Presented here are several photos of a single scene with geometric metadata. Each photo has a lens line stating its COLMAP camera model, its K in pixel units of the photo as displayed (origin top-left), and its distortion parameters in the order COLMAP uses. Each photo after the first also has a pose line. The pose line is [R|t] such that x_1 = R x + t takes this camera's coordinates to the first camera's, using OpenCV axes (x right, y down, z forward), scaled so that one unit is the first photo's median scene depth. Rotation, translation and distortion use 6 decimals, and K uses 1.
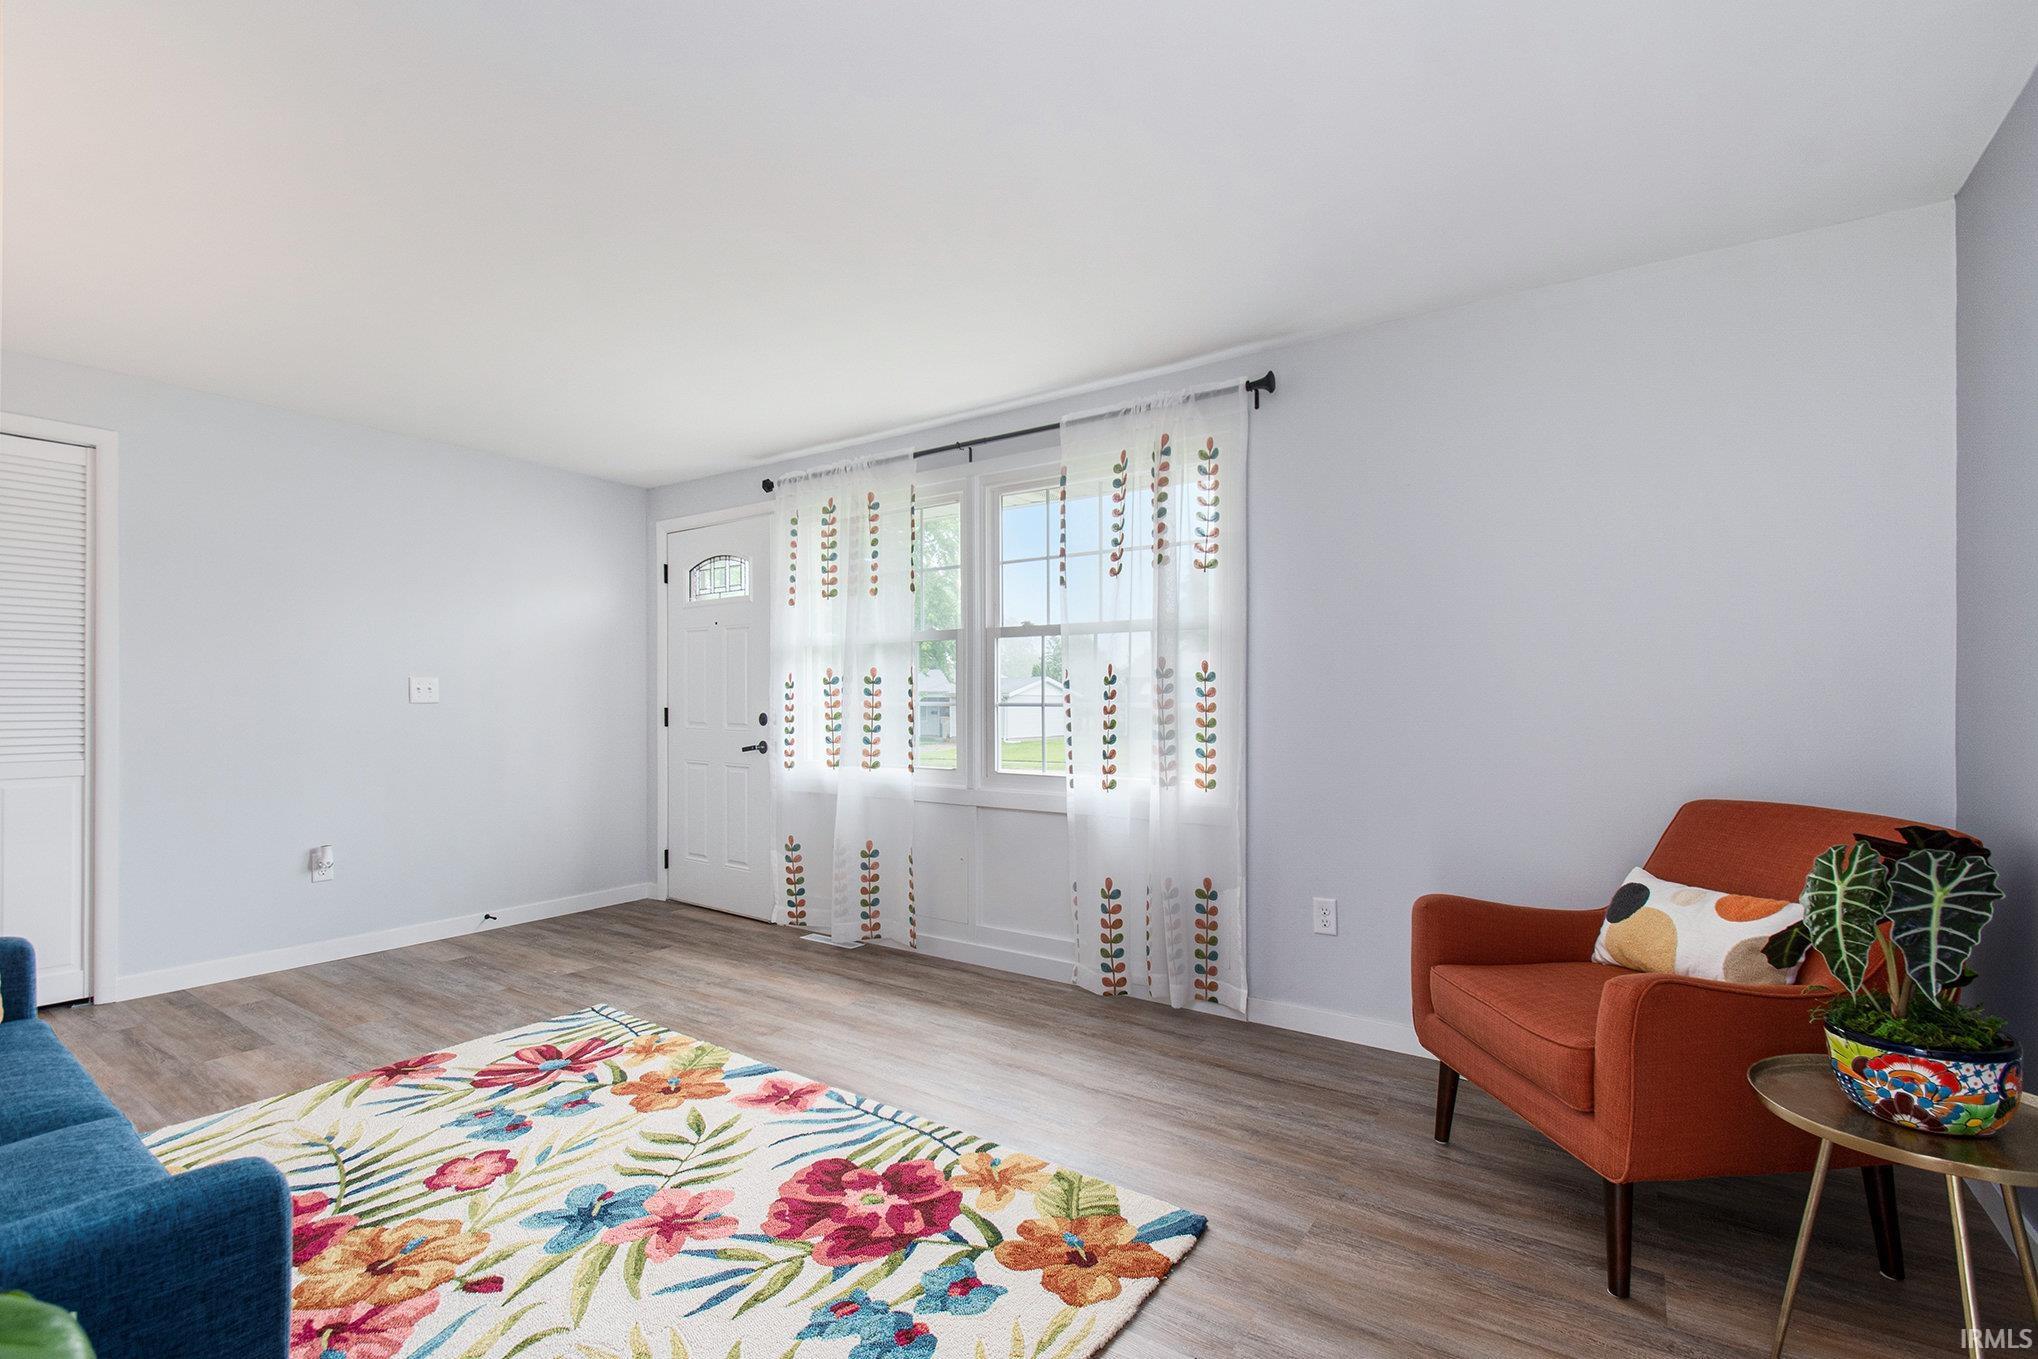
lens RADIAL K [[908.6, 0, 1018.7], [0, 908.6, 692.8], [0, 0, 1]] dist [-0.002688, -0.001183]
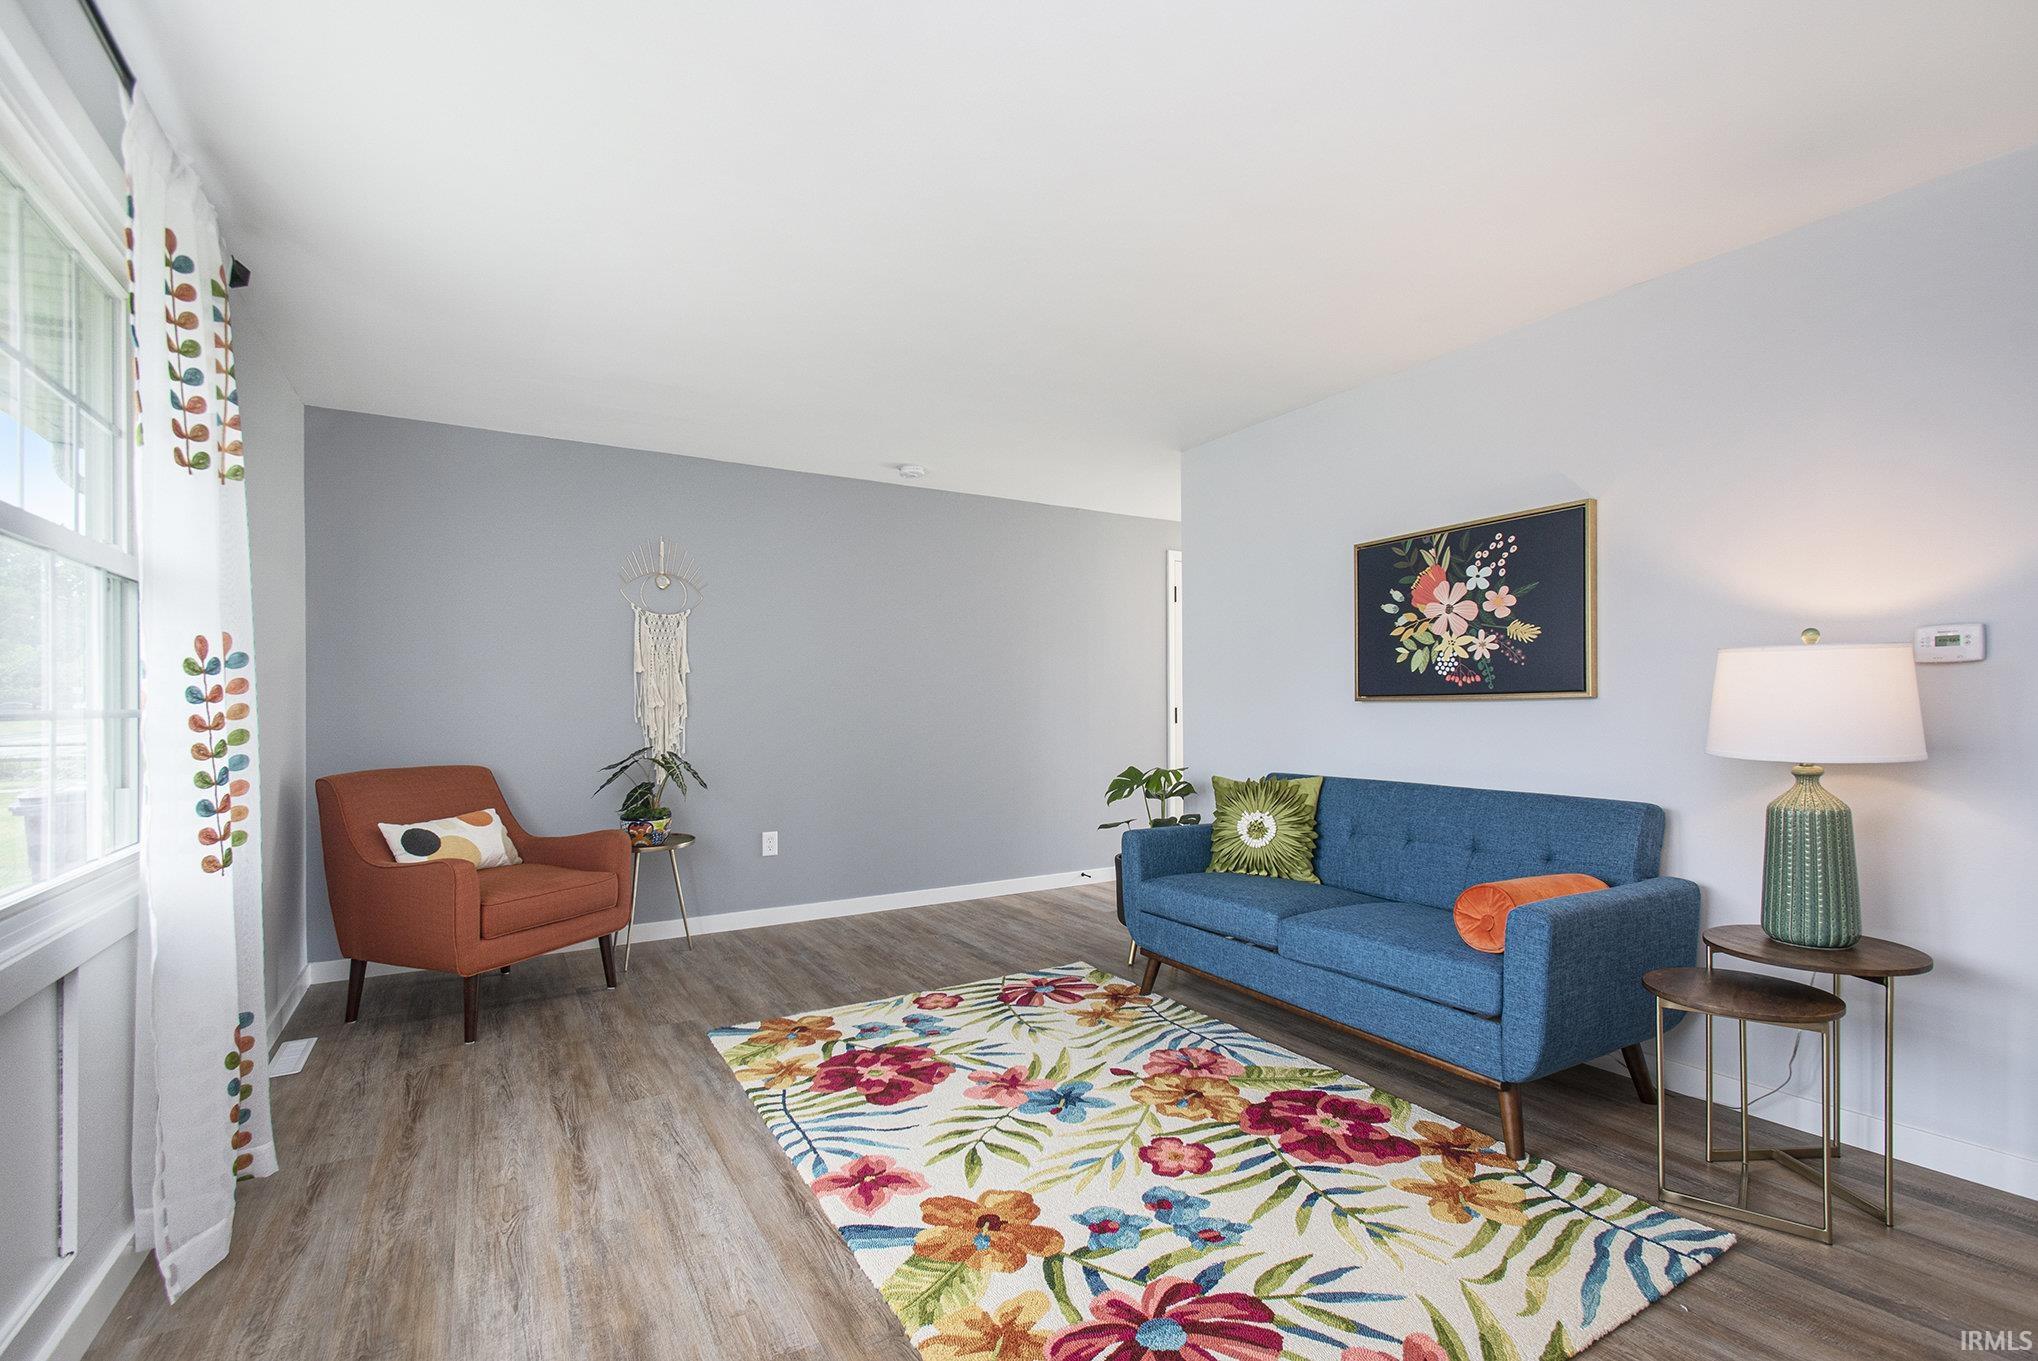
lens RADIAL K [[908.6, 0, 1016.8], [0, 908.6, 700.1], [0, 0, 1]] dist [-0.002688, -0.001183]
pose [[-0.910721, 0.006241, 0.412975, -0.887456], [-0.006688, 0.999532, -0.029854, 0.032989], [-0.412968, -0.029950, -0.910253, 2.087931]]
